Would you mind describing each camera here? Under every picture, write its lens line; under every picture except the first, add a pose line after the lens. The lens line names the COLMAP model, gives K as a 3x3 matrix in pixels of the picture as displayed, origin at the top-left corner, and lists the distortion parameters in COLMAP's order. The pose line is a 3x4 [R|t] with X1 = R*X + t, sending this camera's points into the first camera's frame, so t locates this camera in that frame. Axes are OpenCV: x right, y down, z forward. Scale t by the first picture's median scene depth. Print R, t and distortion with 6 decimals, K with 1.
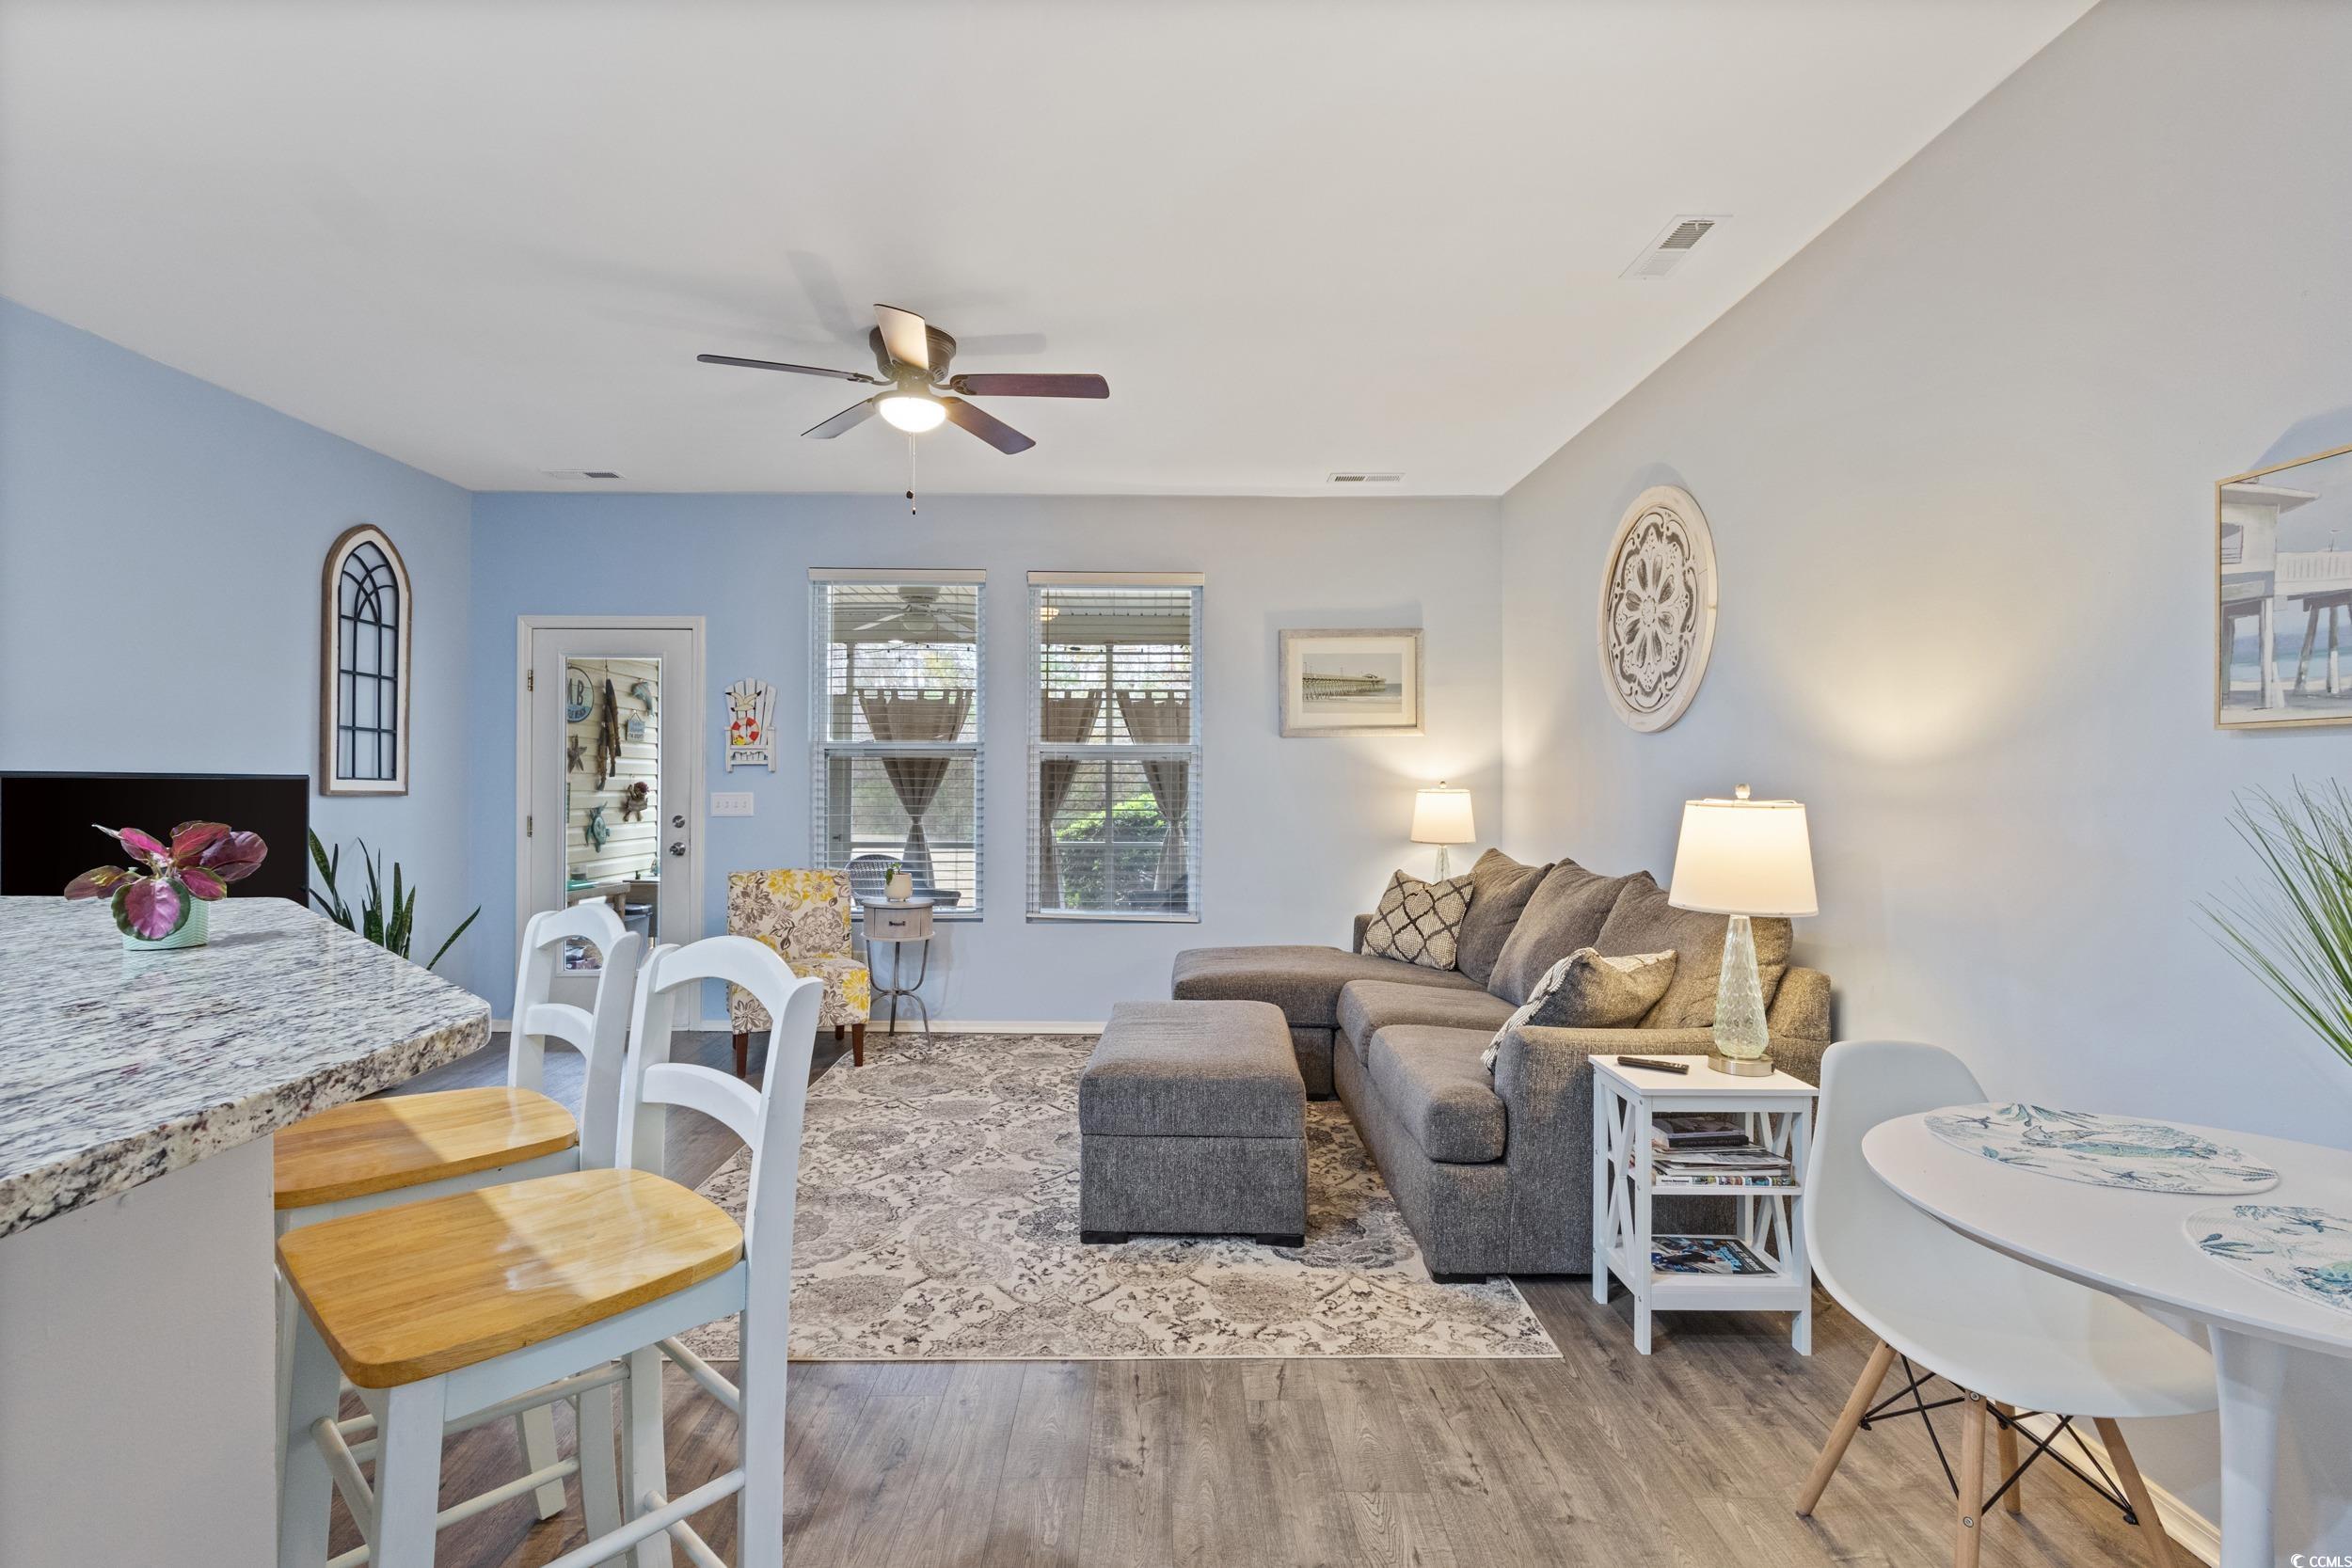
lens RADIAL K [[1106.1, 0, 1166.9], [0, 1106.1, 769.8], [0, 0, 1]] dist [0.000271, 0.003143]
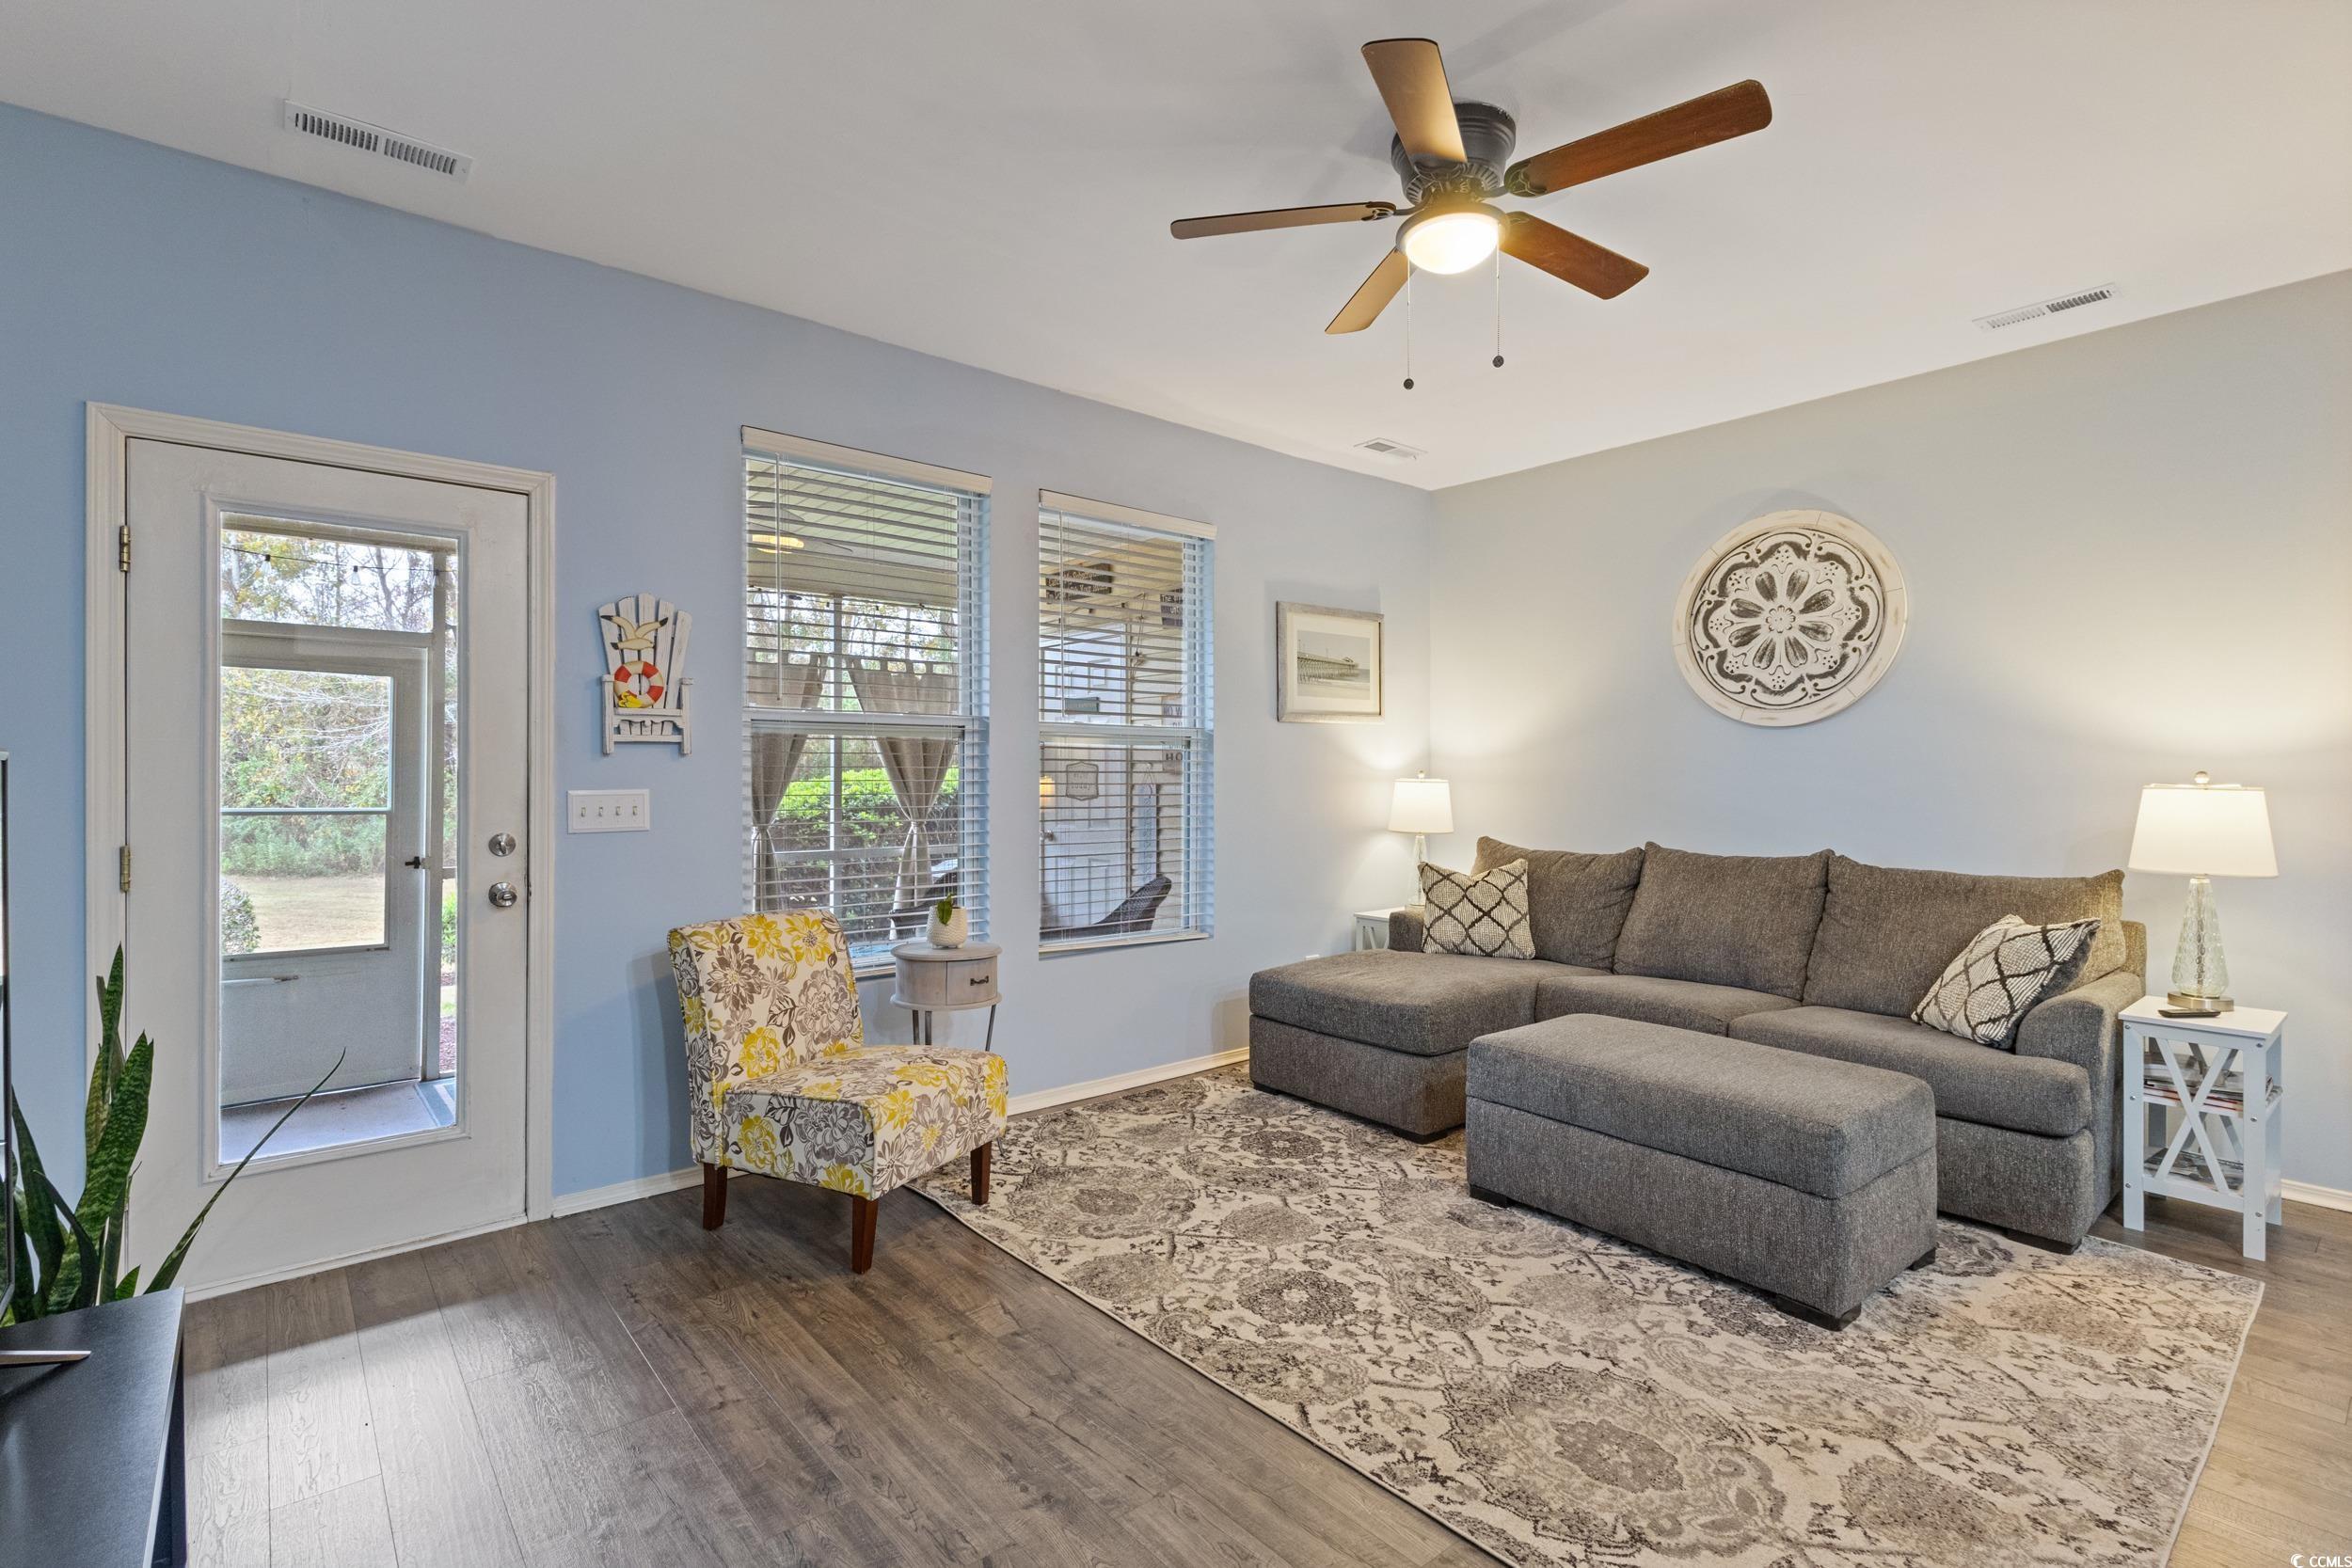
lens RADIAL K [[1087.5, 0, 1166.6], [0, 1087.5, 777.4], [0, 0, 1]] dist [0.004263, -0.000207]
pose [[0.773191, -0.003648, 0.634162, -0.592672], [-0.005605, 0.999905, 0.012587, 0.005567], [-0.634148, -0.013287, 0.773098, 0.423594]]
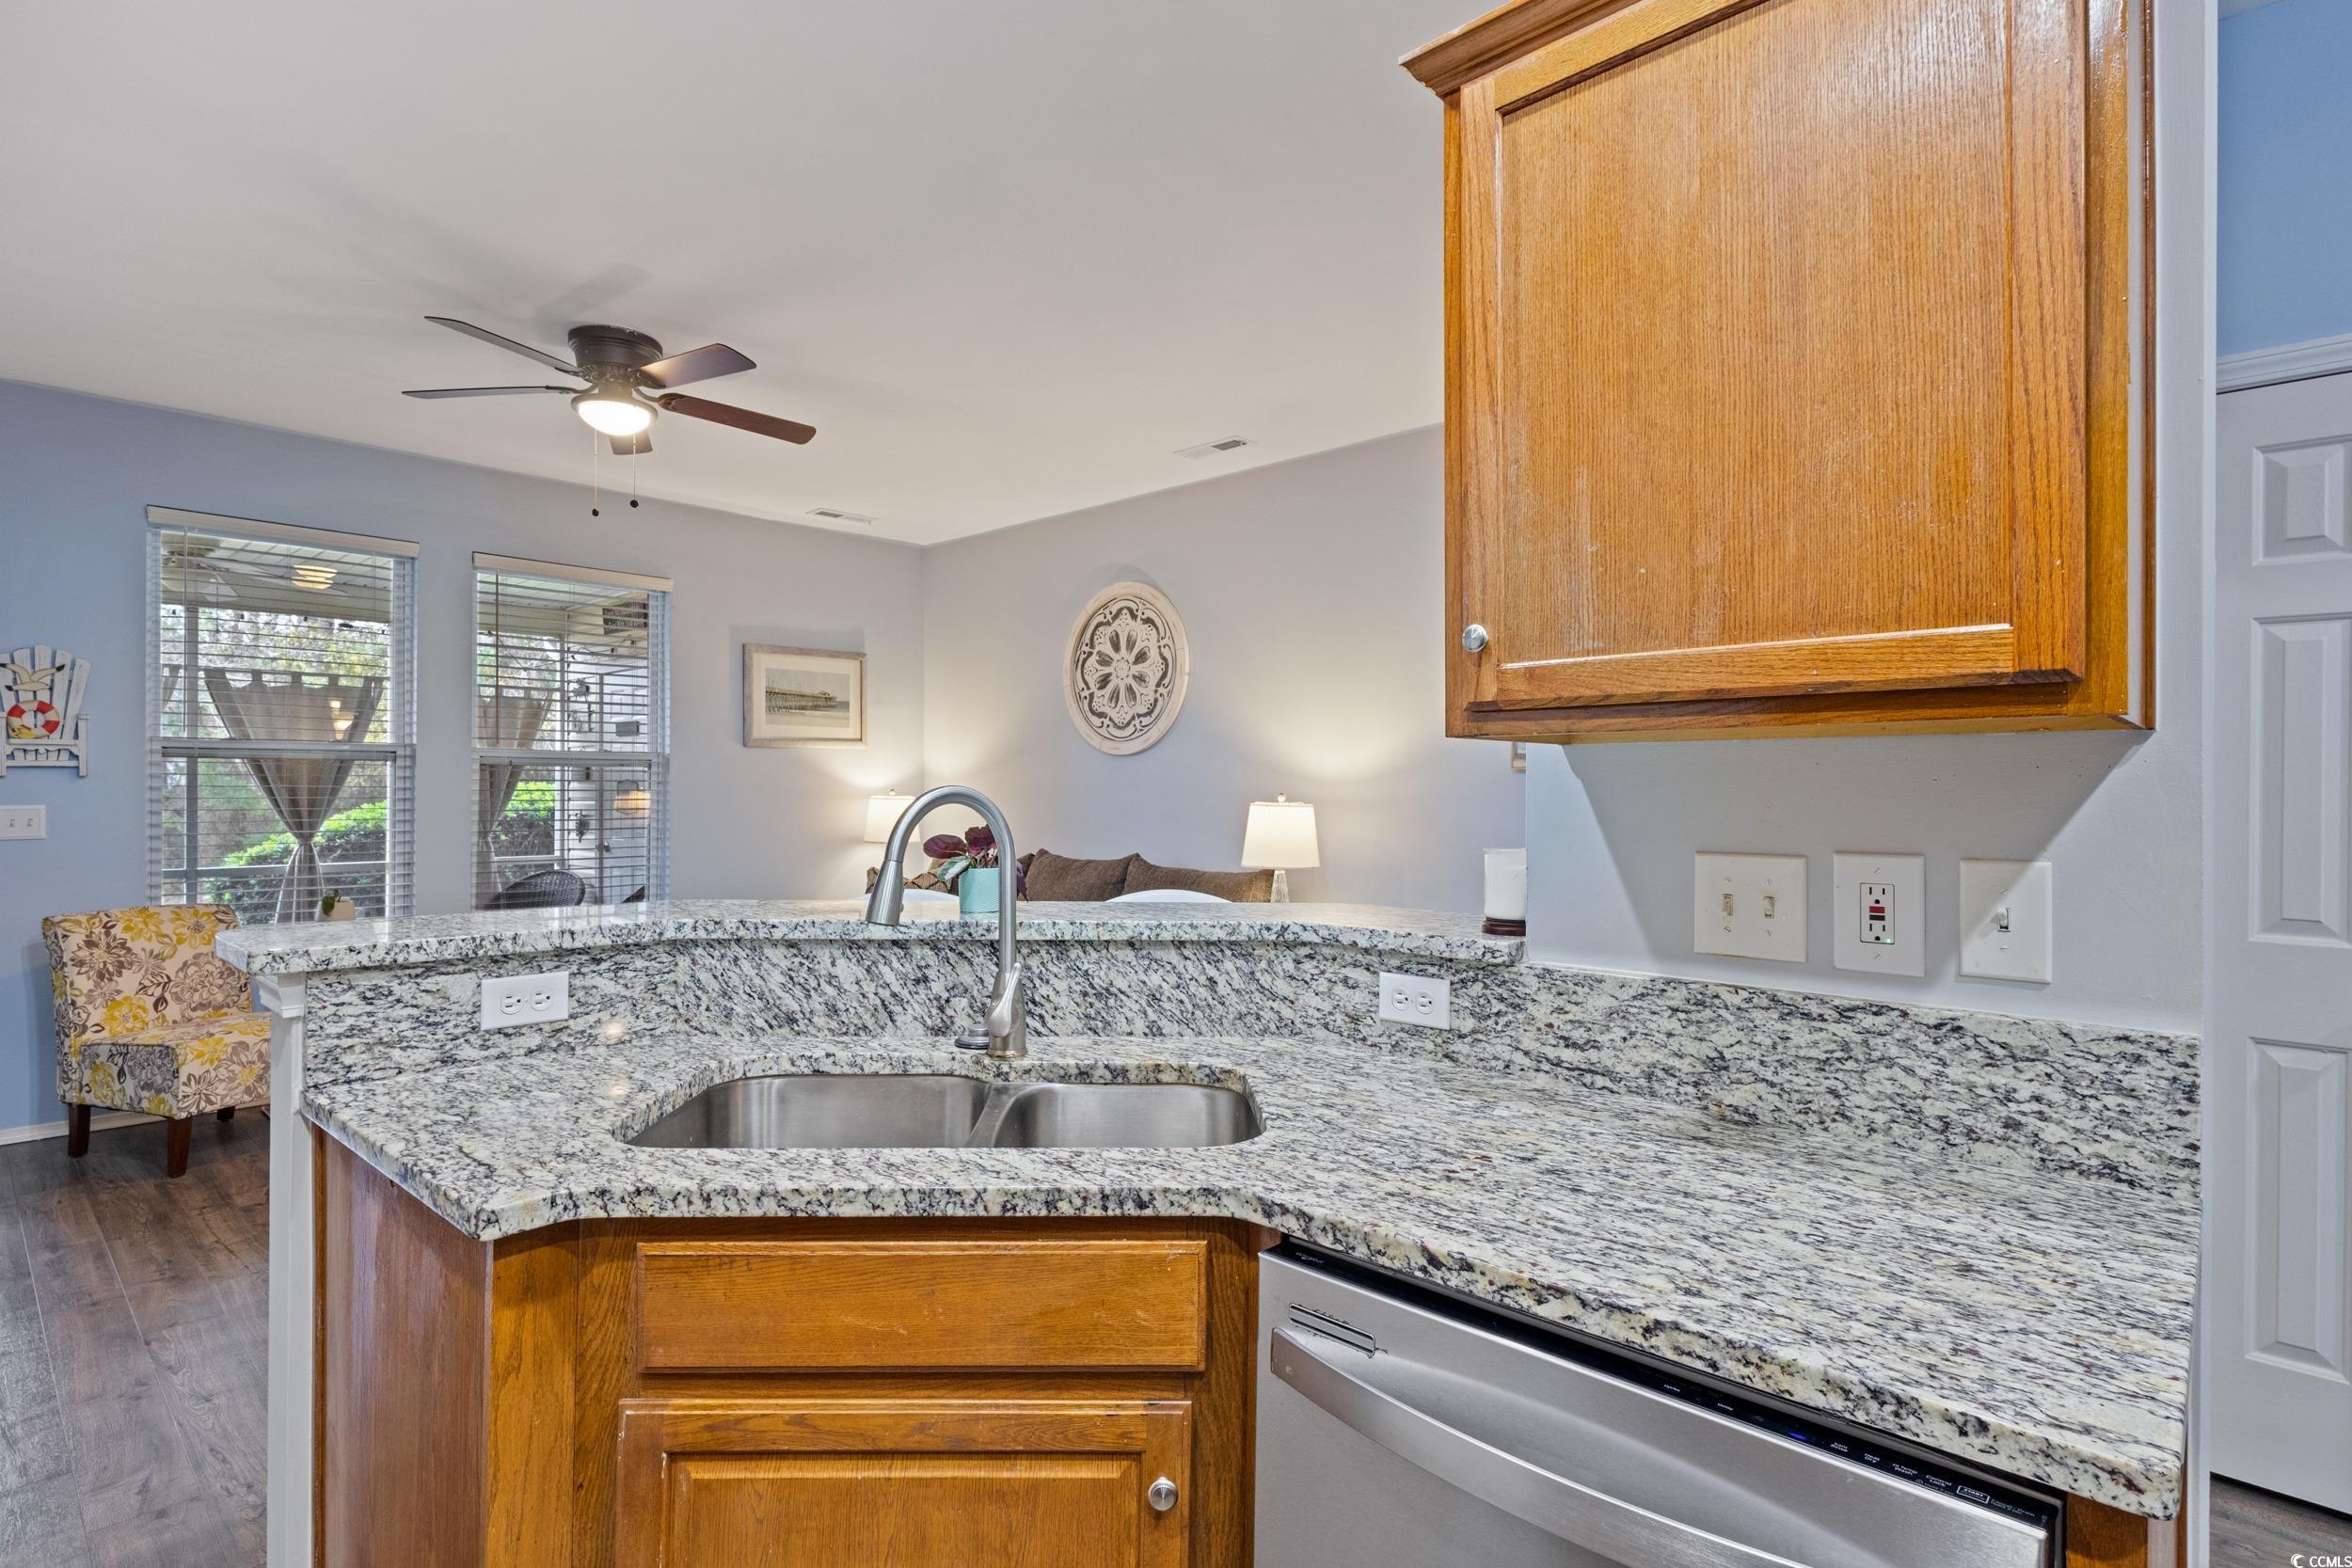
lens RADIAL K [[1176.8, 0, 1160.9], [0, 1176.8, 784.6], [0, 0, 1]] dist [0.005686, -0.001799]
pose [[0.698736, 0.002620, 0.715375, -0.467315], [-0.009219, 0.999943, 0.005343, -0.004287], [-0.715320, -0.010329, 0.698721, -0.058430]]
